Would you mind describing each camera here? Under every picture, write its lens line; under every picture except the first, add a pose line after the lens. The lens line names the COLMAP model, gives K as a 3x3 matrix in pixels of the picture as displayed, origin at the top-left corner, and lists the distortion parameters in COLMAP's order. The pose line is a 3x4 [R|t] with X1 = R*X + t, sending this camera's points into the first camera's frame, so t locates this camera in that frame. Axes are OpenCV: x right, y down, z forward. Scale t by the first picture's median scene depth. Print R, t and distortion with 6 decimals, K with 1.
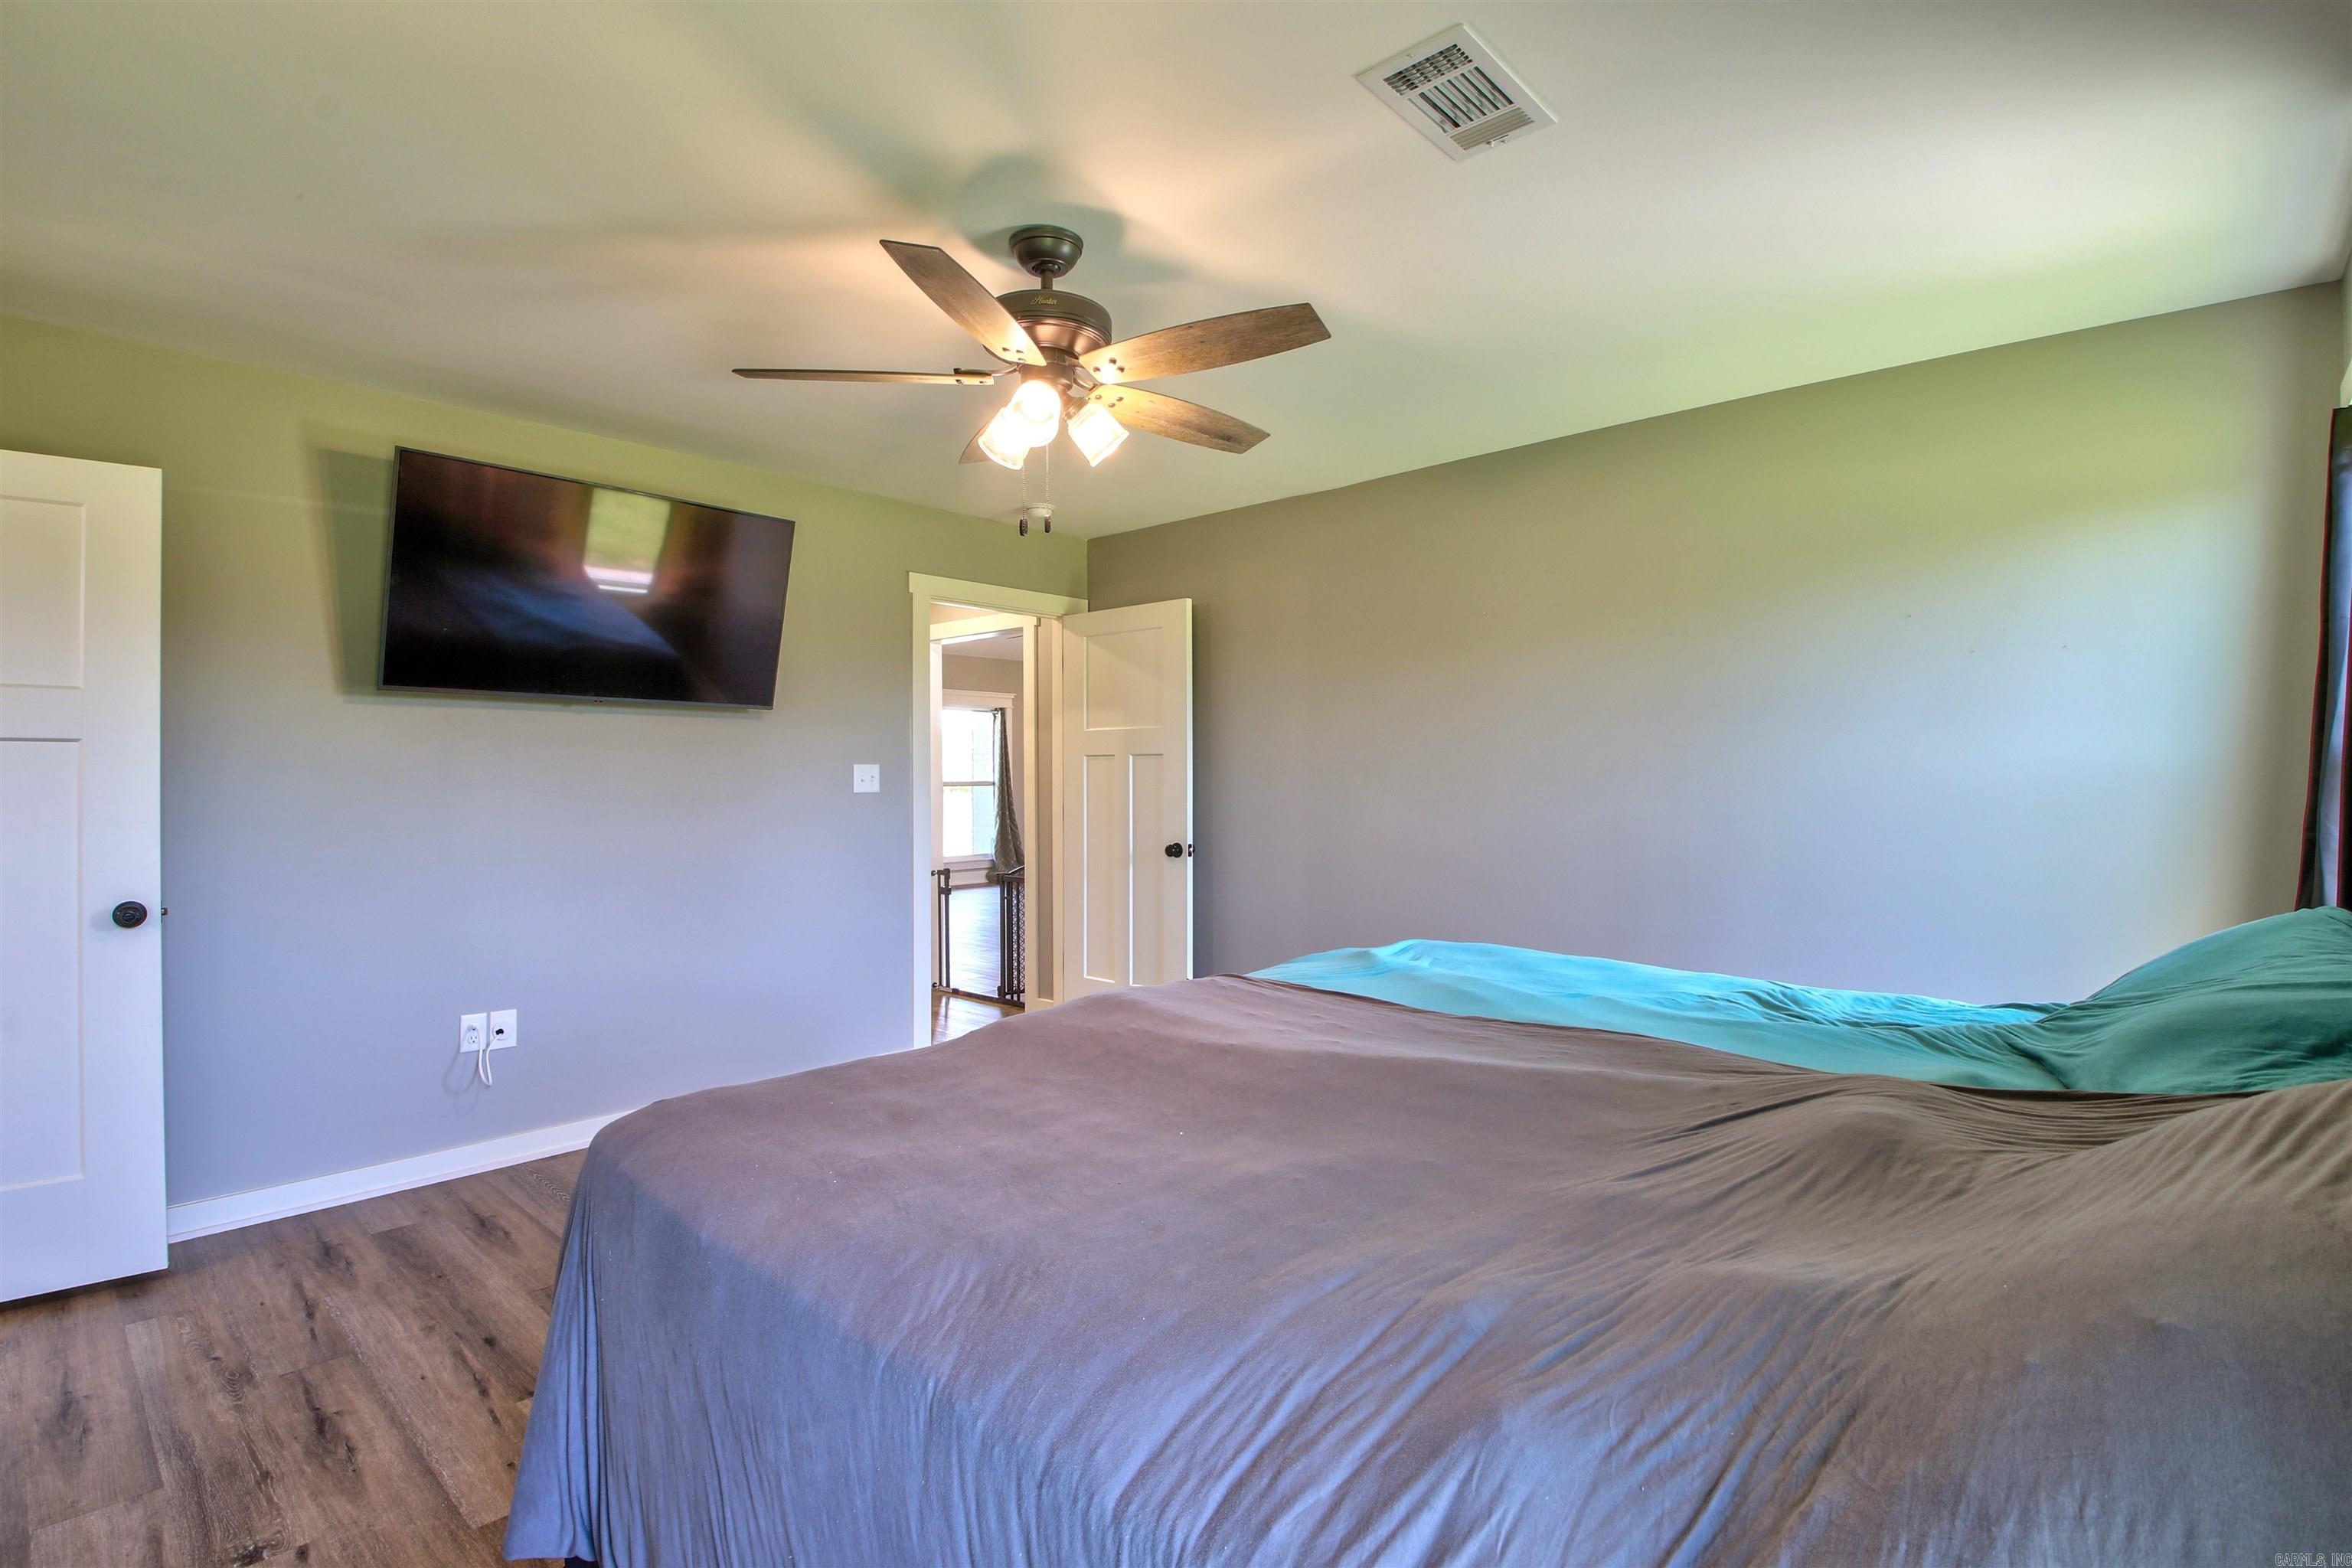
lens RADIAL K [[1101.8, 0, 1180.9], [0, 1101.8, 784.6], [0, 0, 1]] dist [-0.001829, -0.002740]
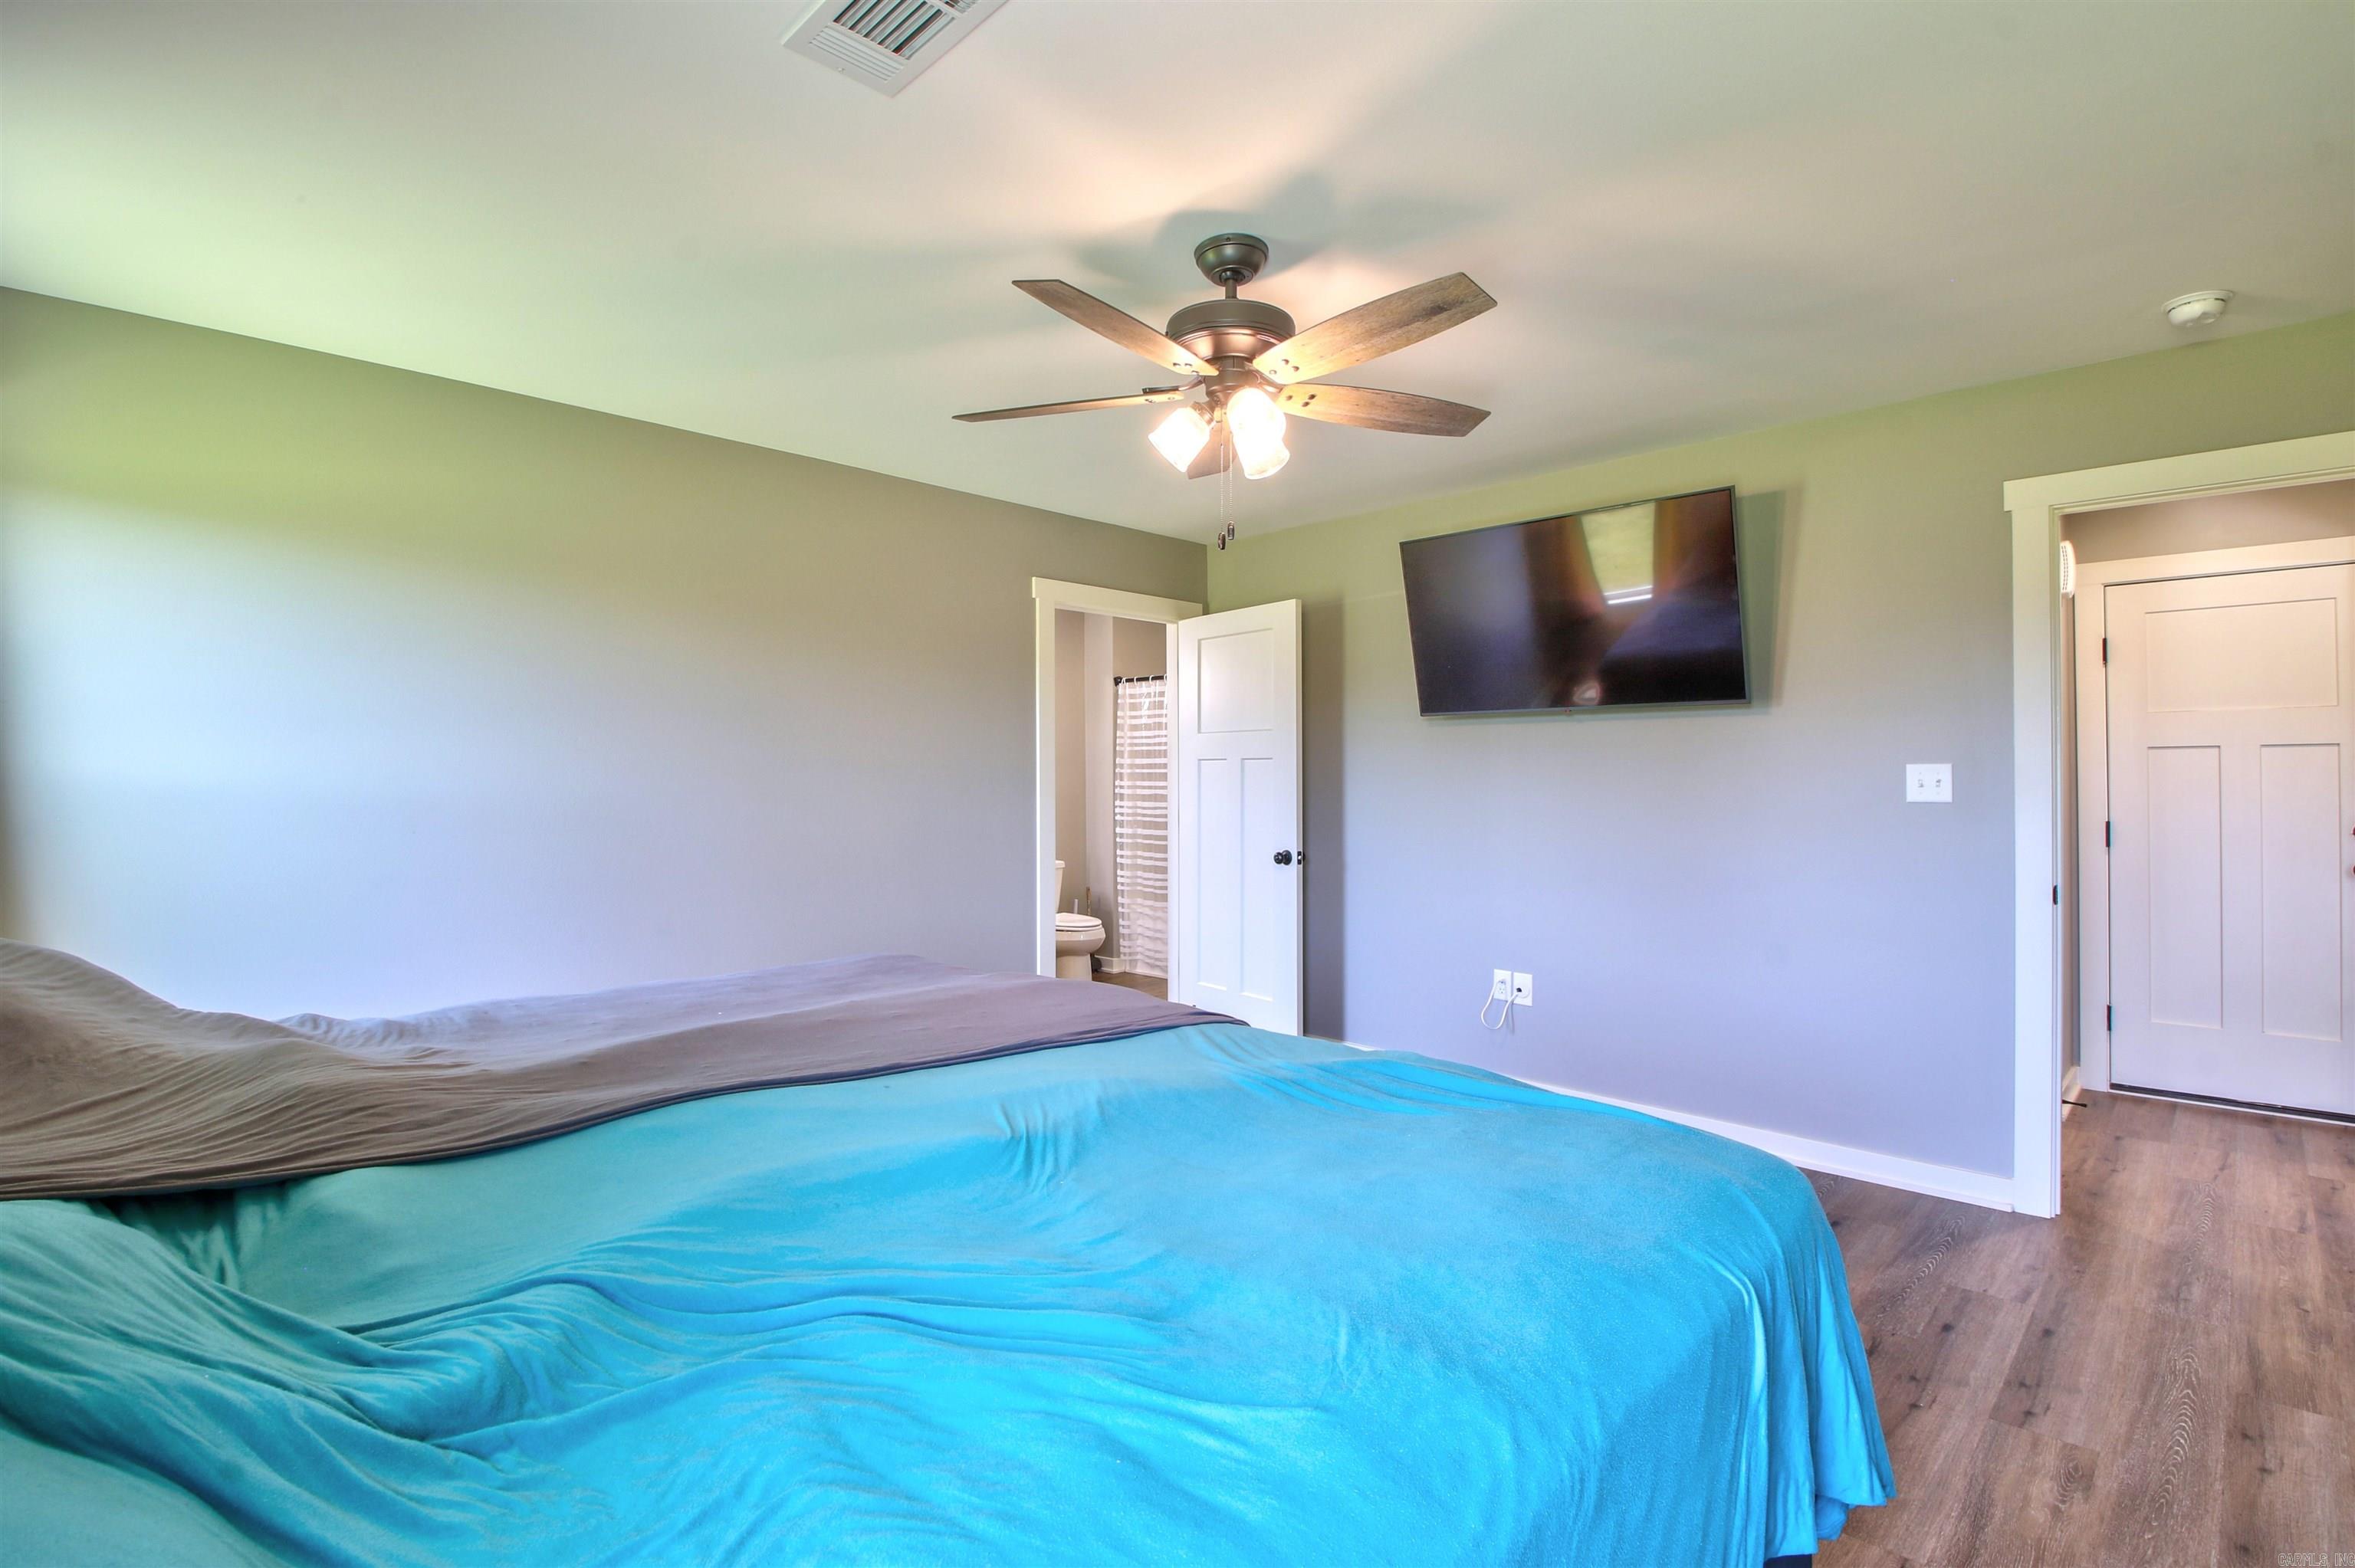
lens RADIAL K [[1103.0, 0, 1185.9], [0, 1103.0, 776.4], [0, 0, 1]] dist [-0.001829, -0.002740]
pose [[-0.023848, -0.004985, -0.999703, 0.600513], [-0.014400, 0.999886, -0.004642, 0.001009], [0.999612, 0.014285, -0.023917, 0.661554]]
